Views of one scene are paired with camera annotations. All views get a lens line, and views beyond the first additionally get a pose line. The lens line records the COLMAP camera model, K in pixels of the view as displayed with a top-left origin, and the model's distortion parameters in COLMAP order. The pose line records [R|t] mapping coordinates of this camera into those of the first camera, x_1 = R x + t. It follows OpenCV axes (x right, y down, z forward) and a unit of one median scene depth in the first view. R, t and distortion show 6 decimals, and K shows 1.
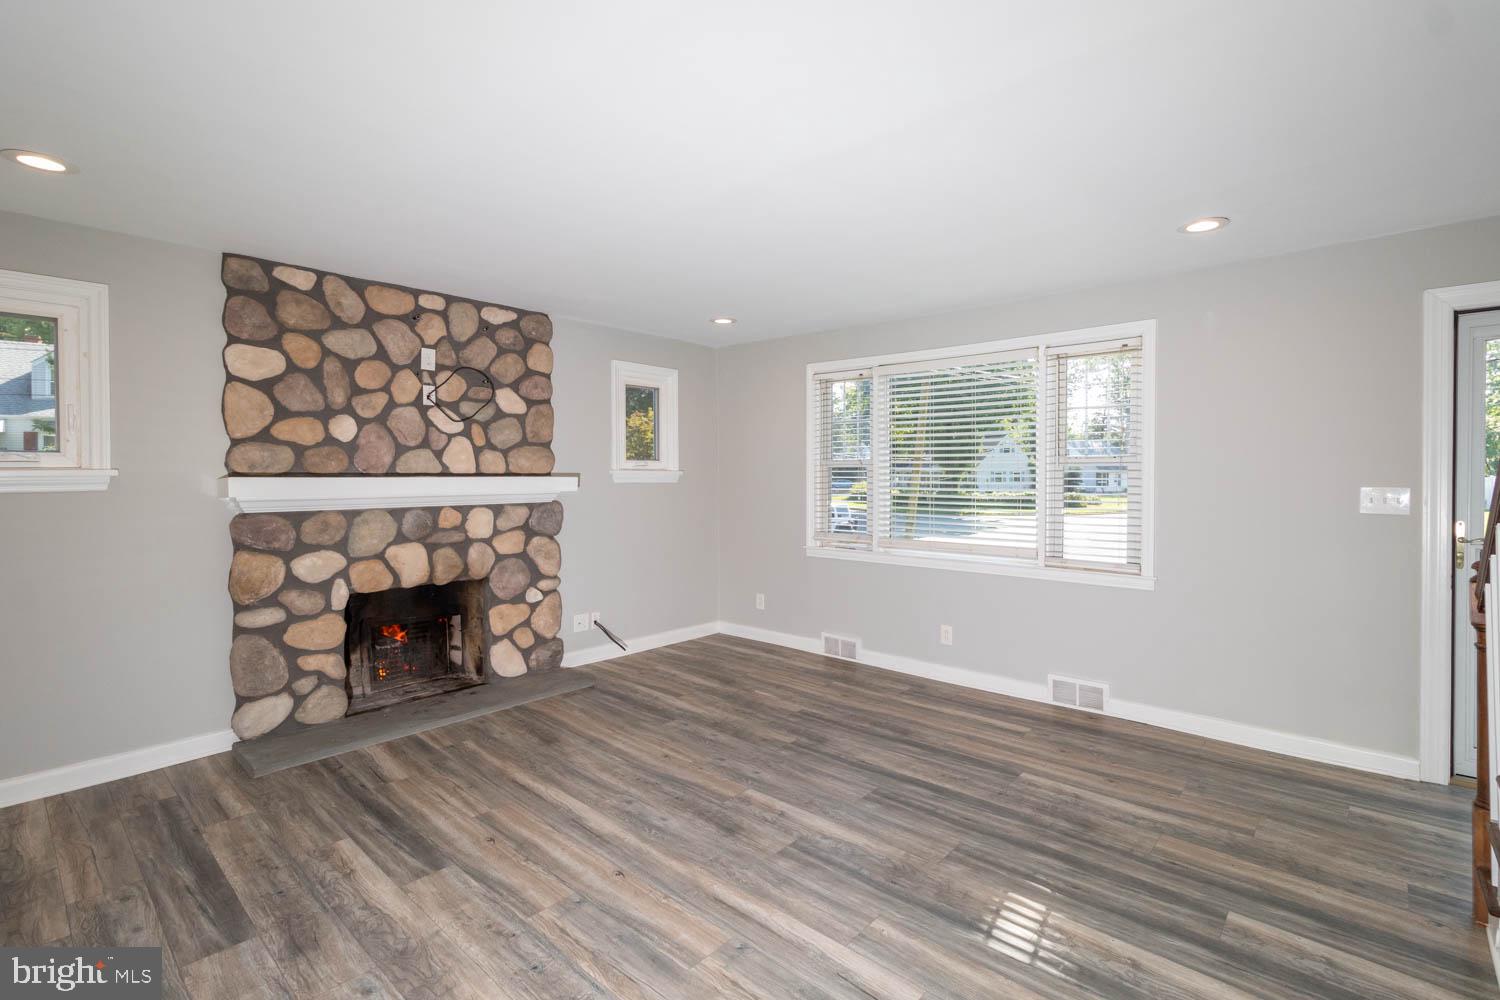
lens RADIAL K [[684.7, 0, 759.5], [0, 684.7, 479.2], [0, 0, 1]] dist [0.001083, -0.000283]
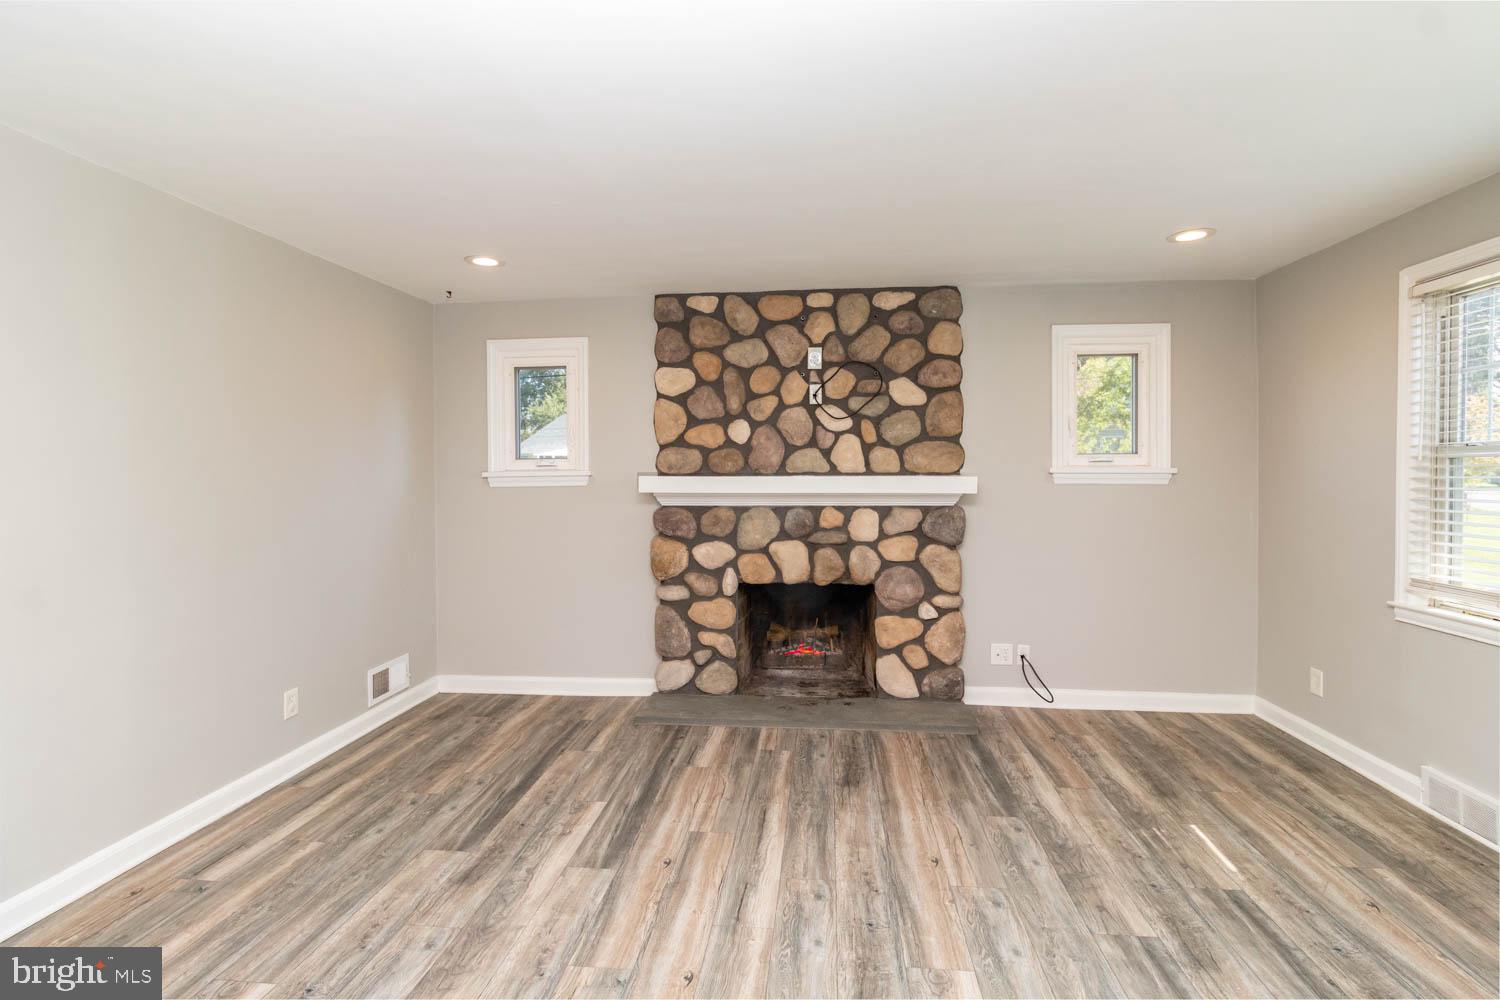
lens RADIAL K [[684.7, 0, 759.5], [0, 684.7, 479.2], [0, 0, 1]] dist [0.001083, -0.000283]
pose [[0.594489, 0.006525, -0.804077, 0.297723], [-0.003177, 0.999978, 0.005765, -0.004165], [0.804097, -0.000872, 0.594497, 0.370716]]
